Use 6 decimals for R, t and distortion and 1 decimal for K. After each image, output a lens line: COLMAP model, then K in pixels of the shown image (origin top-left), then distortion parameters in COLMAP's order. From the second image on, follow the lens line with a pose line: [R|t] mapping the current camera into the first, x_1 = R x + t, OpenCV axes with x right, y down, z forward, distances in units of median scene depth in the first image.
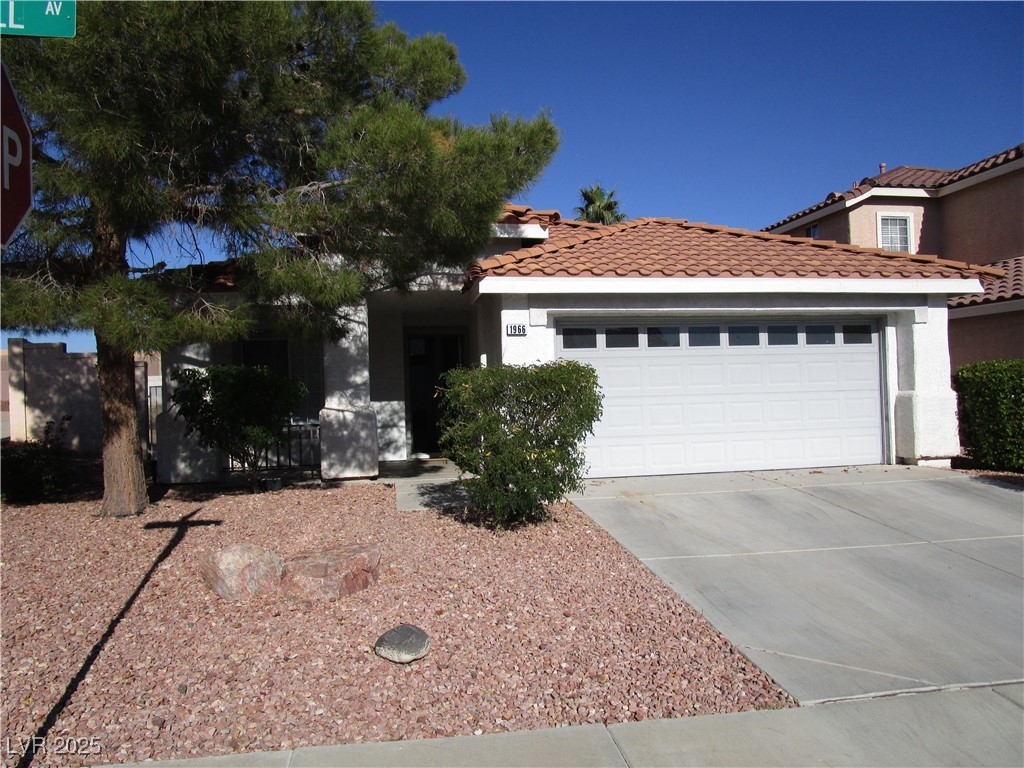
lens RADIAL K [[733.6, 0, 515.0], [0, 733.6, 380.6], [0, 0, 1]] dist [-0.030262, 0.010540]
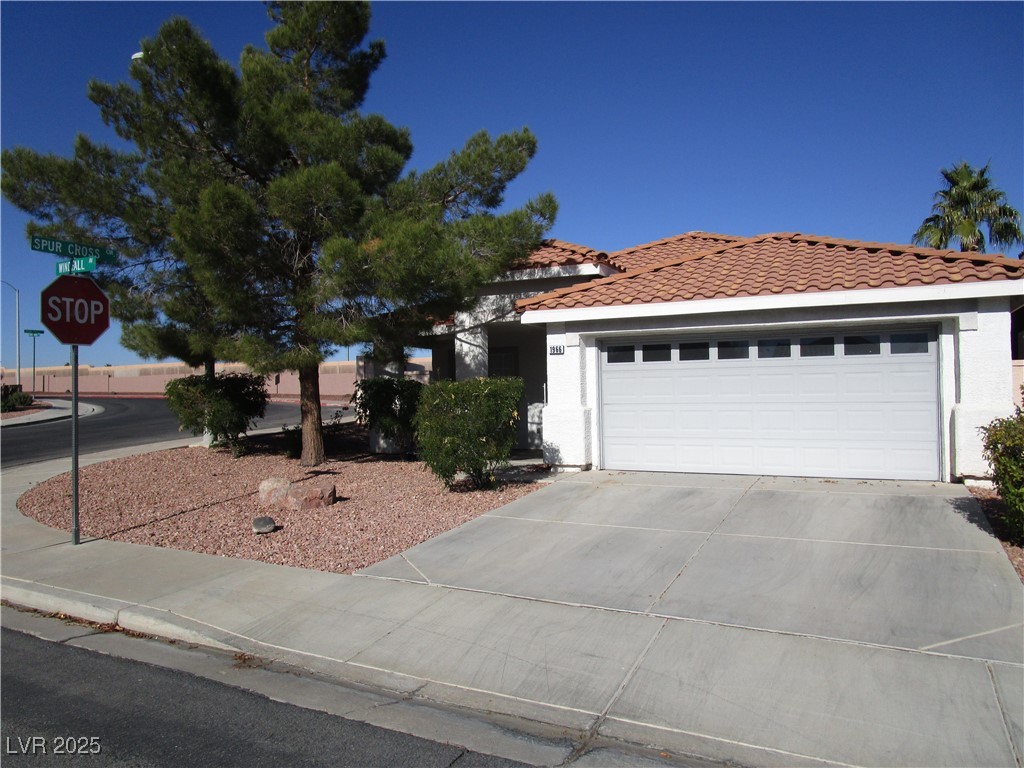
lens RADIAL K [[733.6, 0, 505.8], [0, 733.6, 385.8], [0, 0, 1]] dist [-0.030262, 0.010540]
pose [[0.804610, 0.007736, -0.593753, 0.636710], [-0.004170, 0.999964, 0.007378, -0.013482], [0.593789, -0.003461, 0.804614, -0.086056]]
